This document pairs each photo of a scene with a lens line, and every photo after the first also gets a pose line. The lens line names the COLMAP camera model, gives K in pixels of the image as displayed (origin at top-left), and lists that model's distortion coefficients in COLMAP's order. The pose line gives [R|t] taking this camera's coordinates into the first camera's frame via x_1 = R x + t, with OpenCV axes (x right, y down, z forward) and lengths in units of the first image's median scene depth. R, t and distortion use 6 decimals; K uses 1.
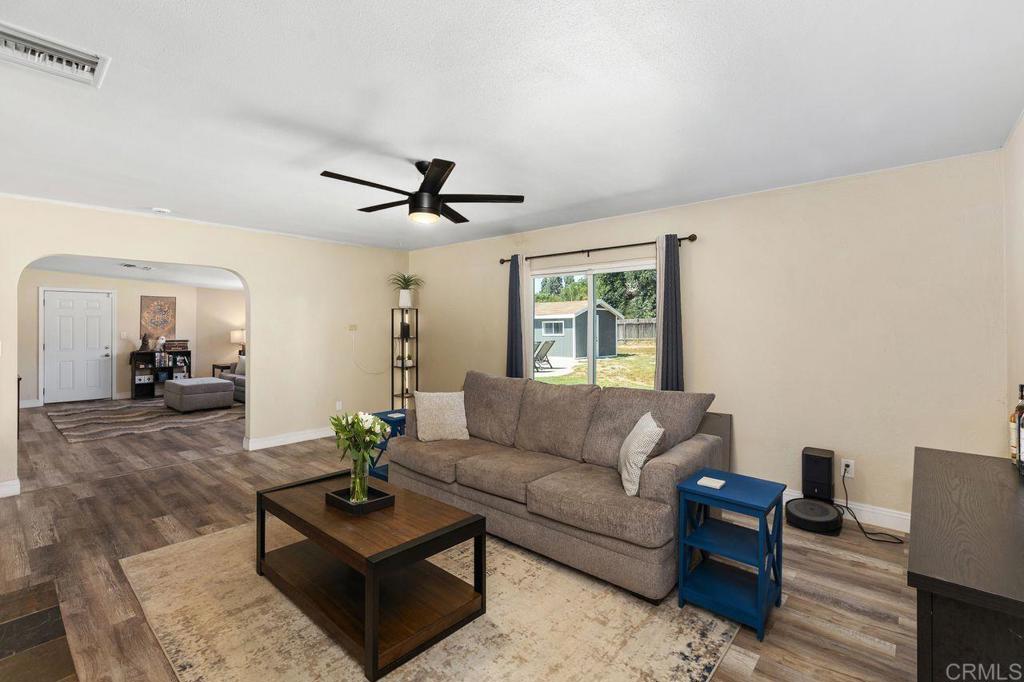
lens RADIAL K [[463.9, 0, 512.2], [0, 463.9, 320.2], [0, 0, 1]] dist [0.000708, -0.000048]
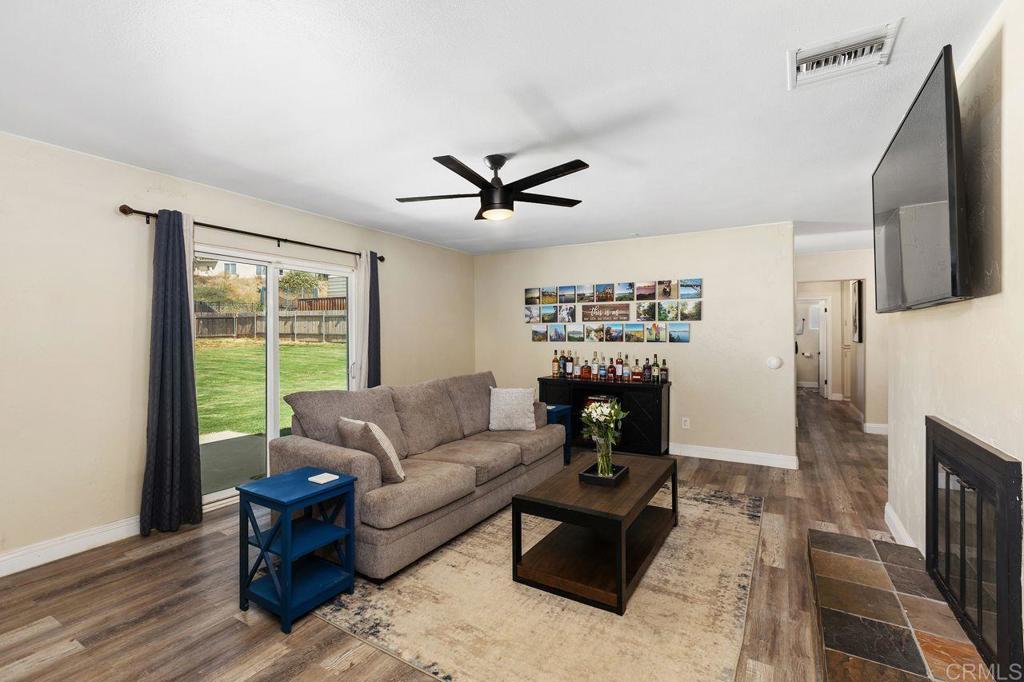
lens RADIAL K [[456.8, 0, 507.1], [0, 456.8, 336.4], [0, 0, 1]] dist [0.002513, -0.000187]
pose [[-0.179154, -0.001734, 0.983820, -1.035047], [-0.015785, 0.999875, -0.001112, 0.028201], [-0.983694, -0.015729, -0.179159, 1.058199]]
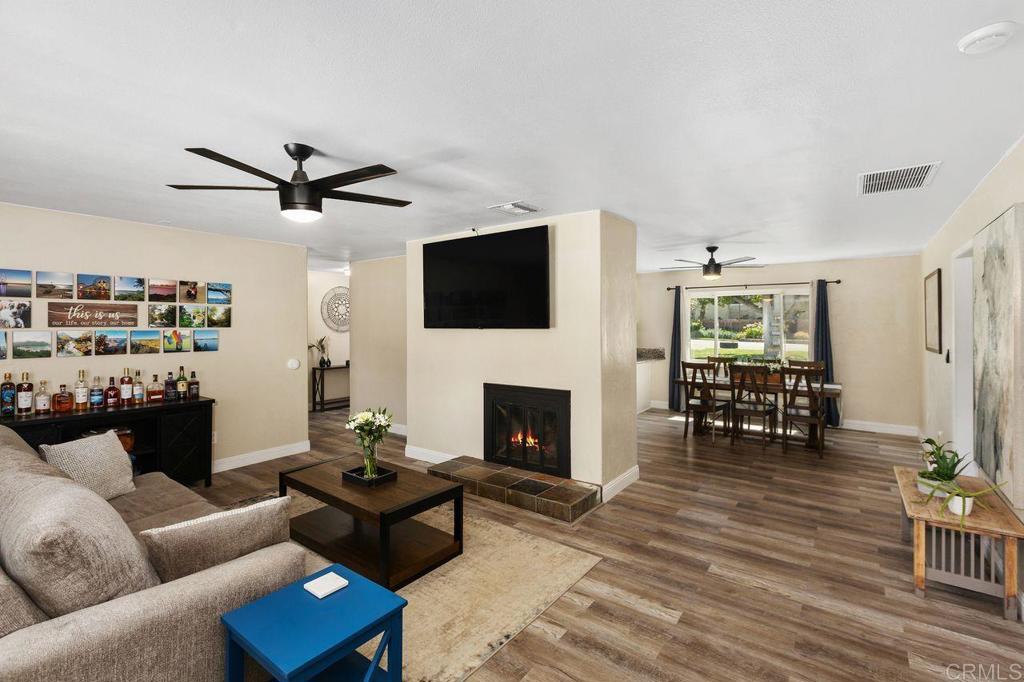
lens RADIAL K [[463.9, 0, 512.2], [0, 463.9, 320.2], [0, 0, 1]] dist [0.000708, -0.000048]
pose [[-0.997229, 0.005007, -0.074224, -0.457324], [0.007228, 0.999533, -0.029682, -0.008300], [0.074040, -0.030136, -0.996800, 1.705222]]
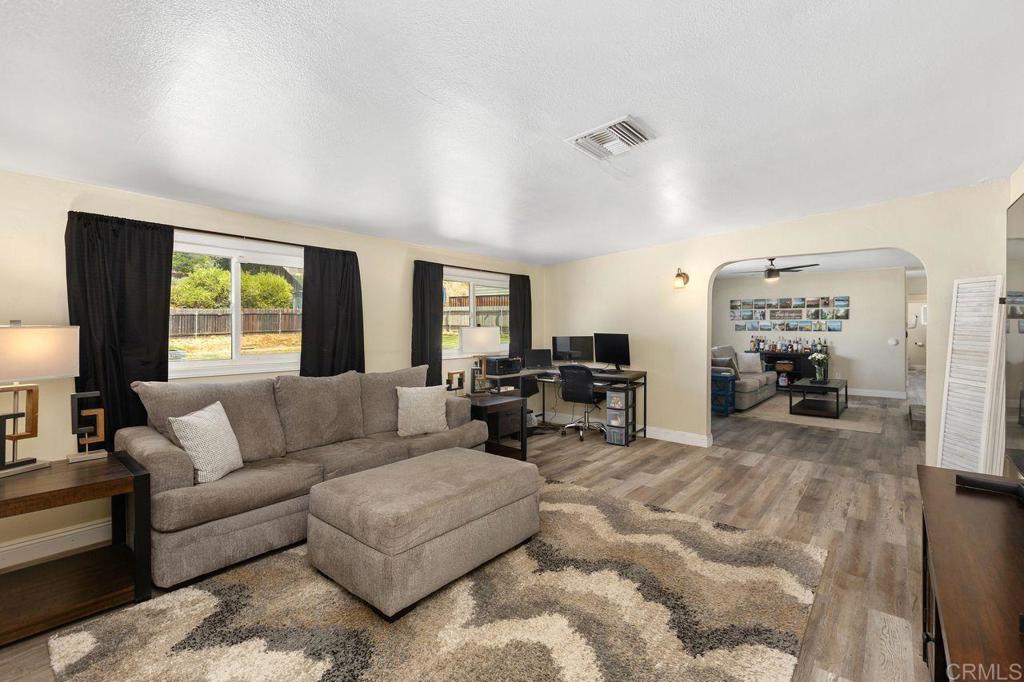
lens RADIAL K [[456.8, 0, 507.1], [0, 456.8, 336.4], [0, 0, 1]] dist [0.002513, -0.000187]
pose [[-0.016398, -0.019151, 0.999682, -2.391865], [-0.019581, 0.999631, 0.018829, 0.054870], [-0.999674, -0.019266, -0.016766, 2.260054]]
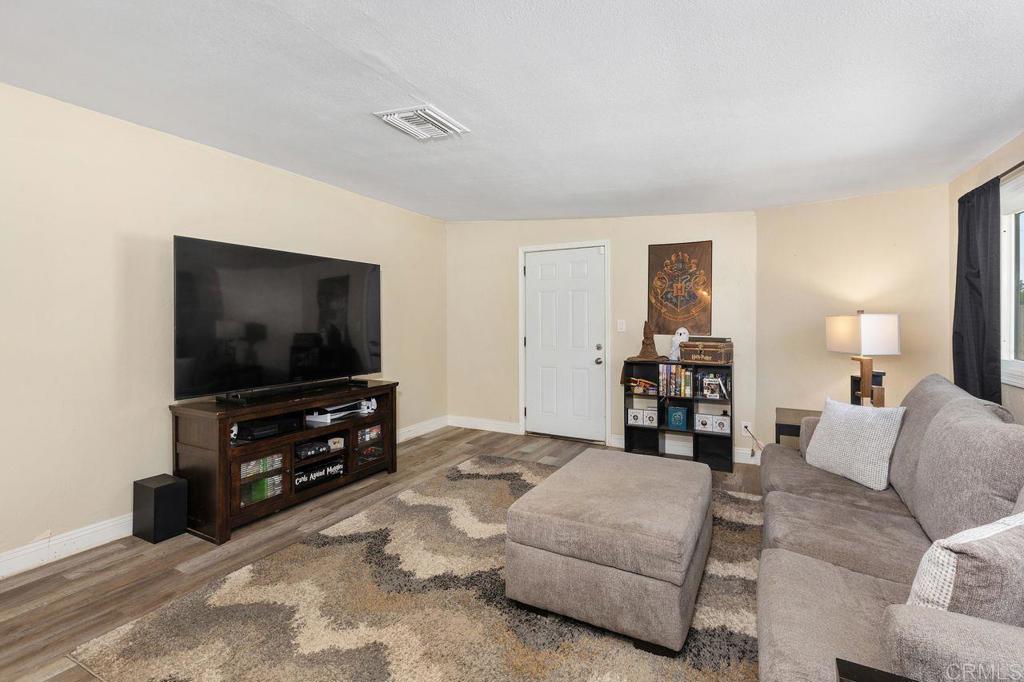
lens RADIAL K [[475.2, 0, 511.8], [0, 475.2, 320.7], [0, 0, 1]] dist [0.000273, -0.000014]
pose [[0.228389, 0.003260, -0.973565, -0.941964], [0.017340, 0.999822, 0.007415, 0.058584], [0.973416, -0.018575, 0.228291, 2.050430]]
